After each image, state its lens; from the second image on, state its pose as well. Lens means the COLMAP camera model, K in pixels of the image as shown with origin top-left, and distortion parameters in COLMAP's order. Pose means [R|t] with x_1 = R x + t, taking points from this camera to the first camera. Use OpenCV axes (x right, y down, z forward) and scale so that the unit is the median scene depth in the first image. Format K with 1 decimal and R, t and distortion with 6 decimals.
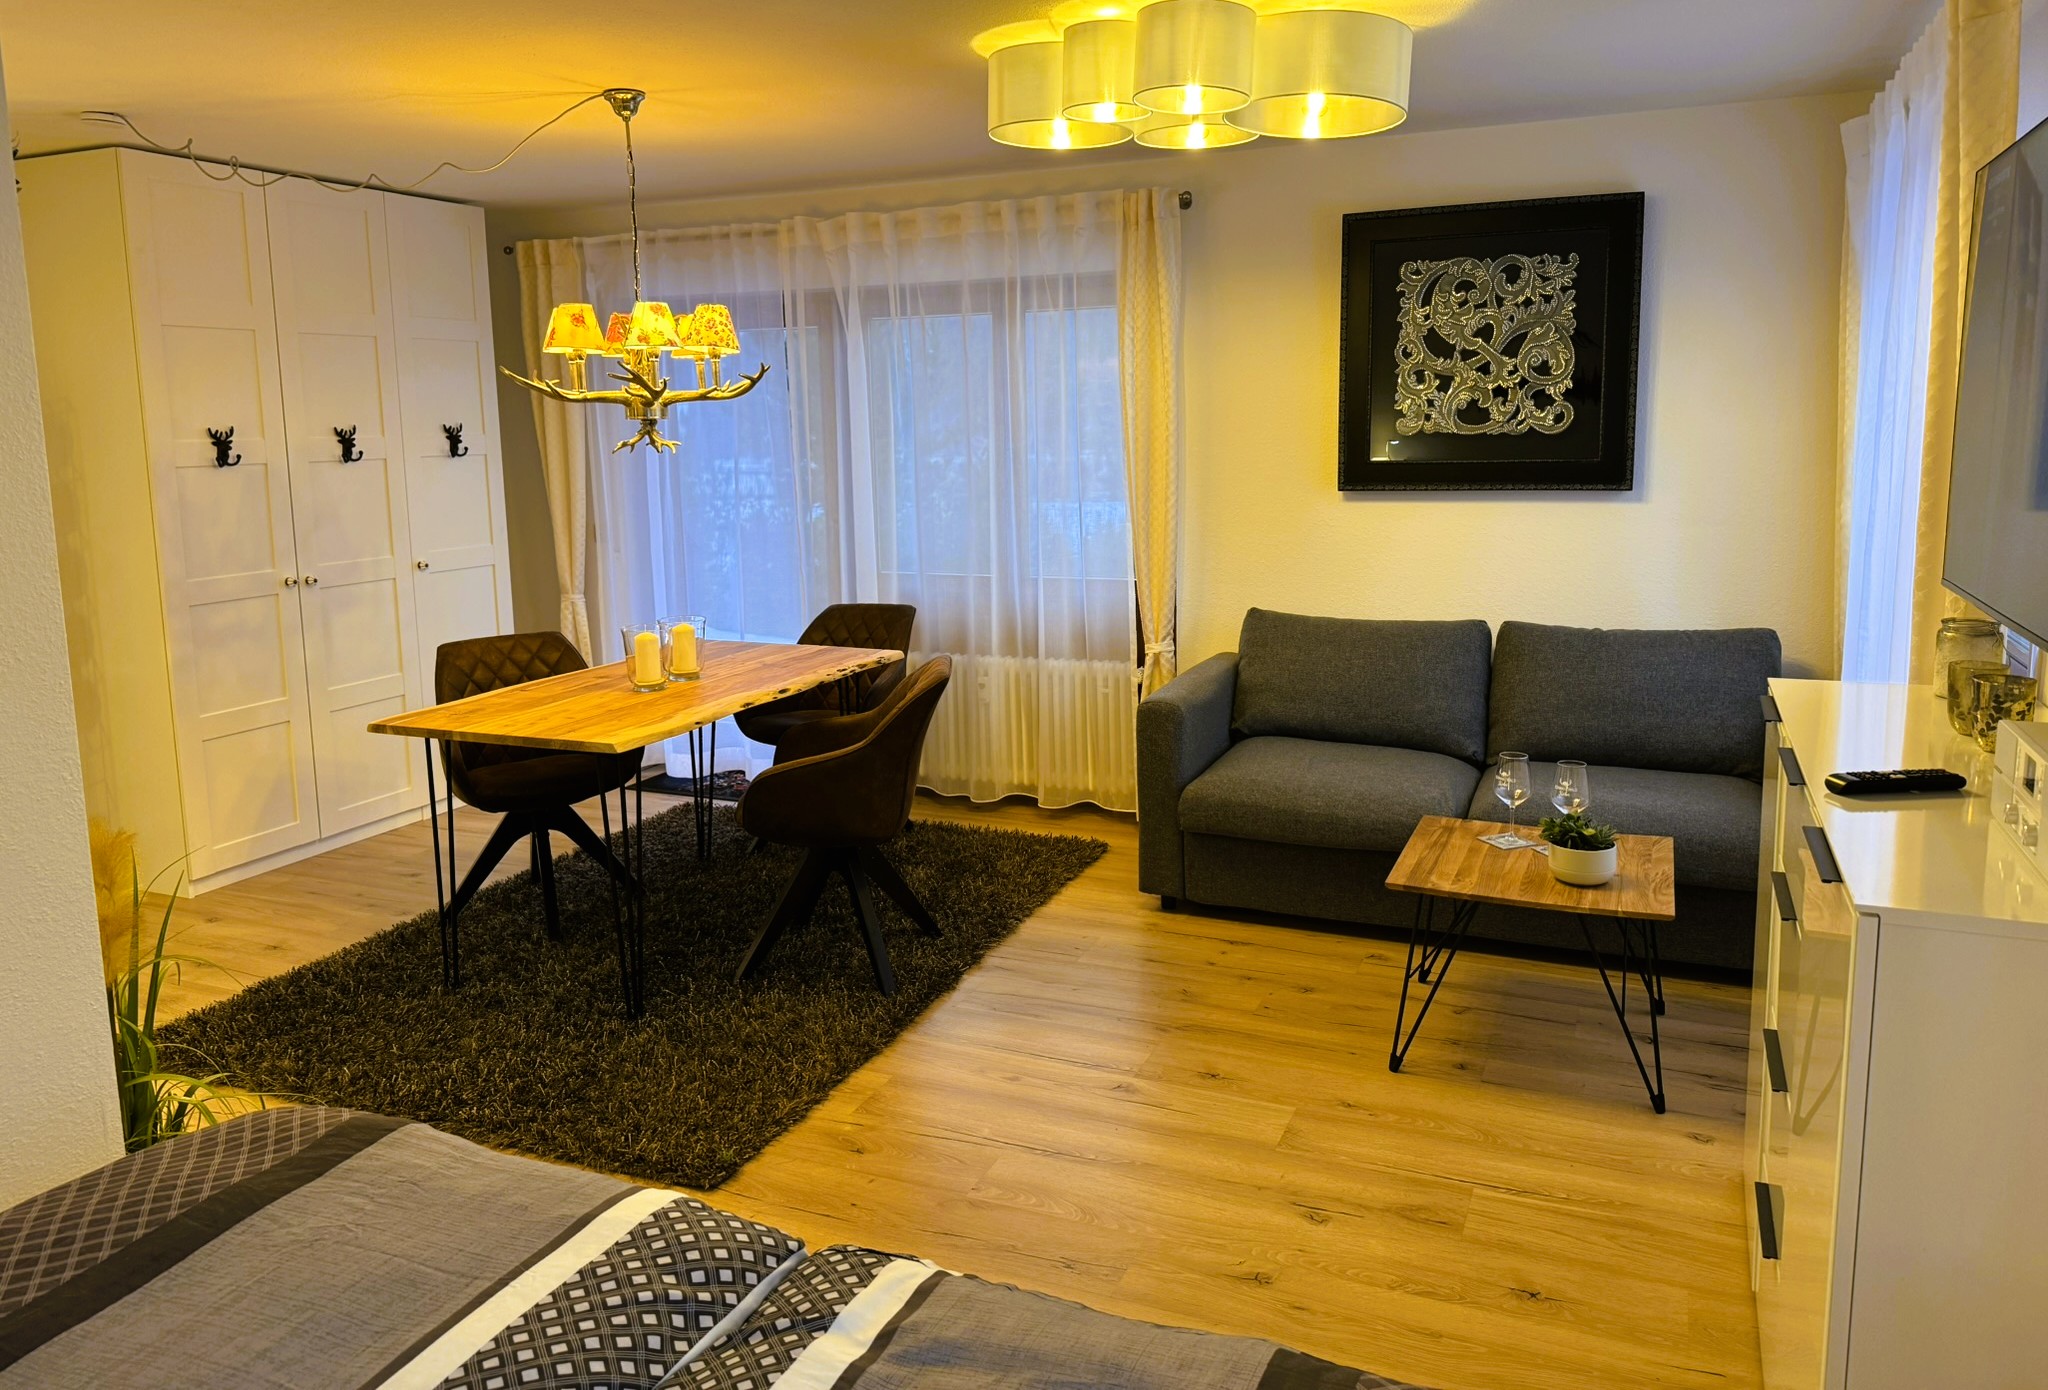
lens RADIAL K [[1456.5, 0, 1025.0], [0, 1456.5, 623.7], [0, 0, 1]] dist [0.132910, -0.196996]
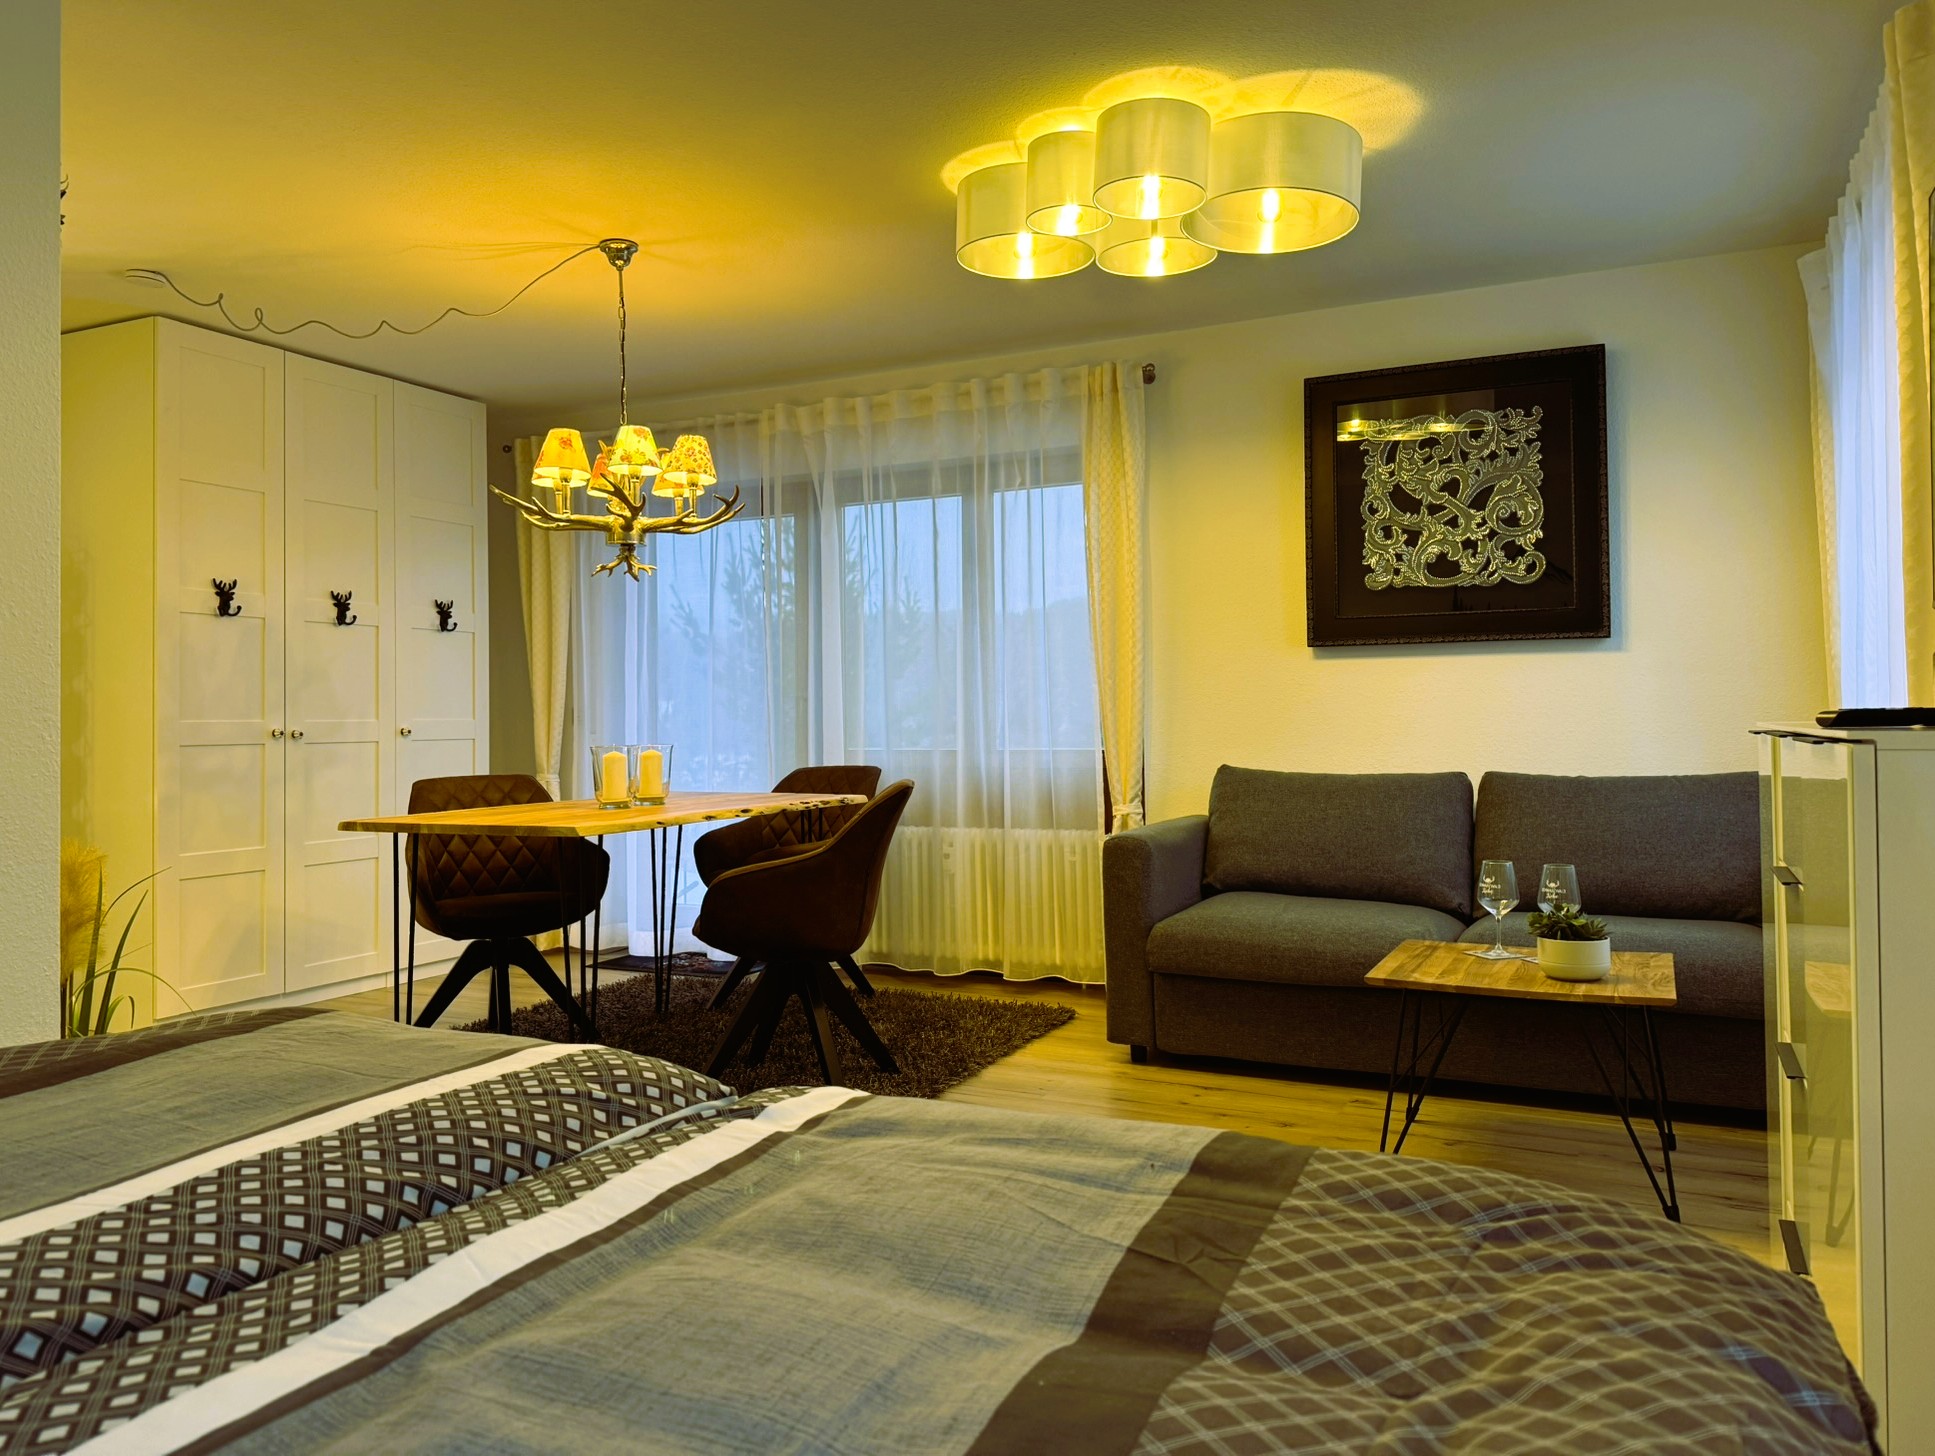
lens RADIAL K [[1458.6, 0, 909.4], [0, 1458.6, 682.2], [0, 0, 1]] dist [0.117216, -0.159259]
pose [[0.998109, 0.006644, -0.061117, 0.005649], [-0.016376, 0.986956, -0.160156, 0.101037], [0.059256, 0.160854, 0.985198, 0.007529]]
